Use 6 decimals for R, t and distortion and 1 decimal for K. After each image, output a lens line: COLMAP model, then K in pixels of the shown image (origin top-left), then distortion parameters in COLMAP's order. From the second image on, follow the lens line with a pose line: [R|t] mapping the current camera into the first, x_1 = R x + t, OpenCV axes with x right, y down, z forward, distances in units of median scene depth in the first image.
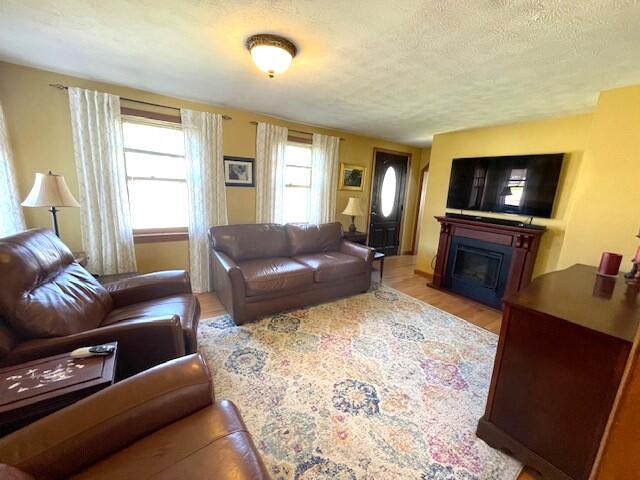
lens RADIAL K [[258.4, 0, 321.7], [0, 258.4, 236.9], [0, 0, 1]] dist [-0.004464, 0.000258]
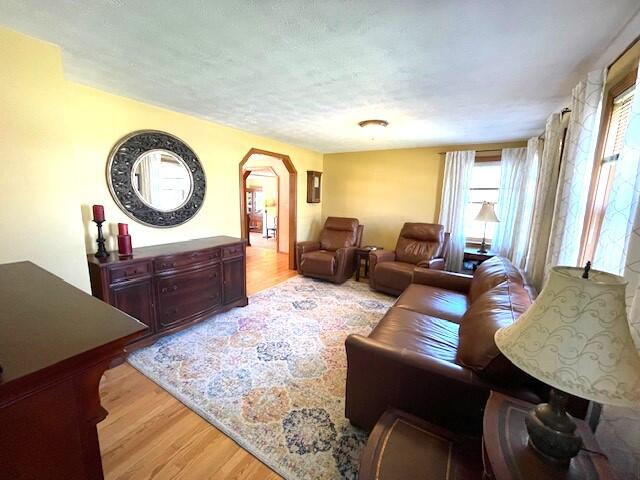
lens RADIAL K [[258.4, 0, 320.8], [0, 258.4, 239.2], [0, 0, 1]] dist [-0.004464, 0.000258]
pose [[-0.905545, -0.008546, -0.424164, 0.693166], [-0.158231, 0.934459, 0.318981, -0.385738], [0.393638, 0.355968, -0.847547, 2.058786]]
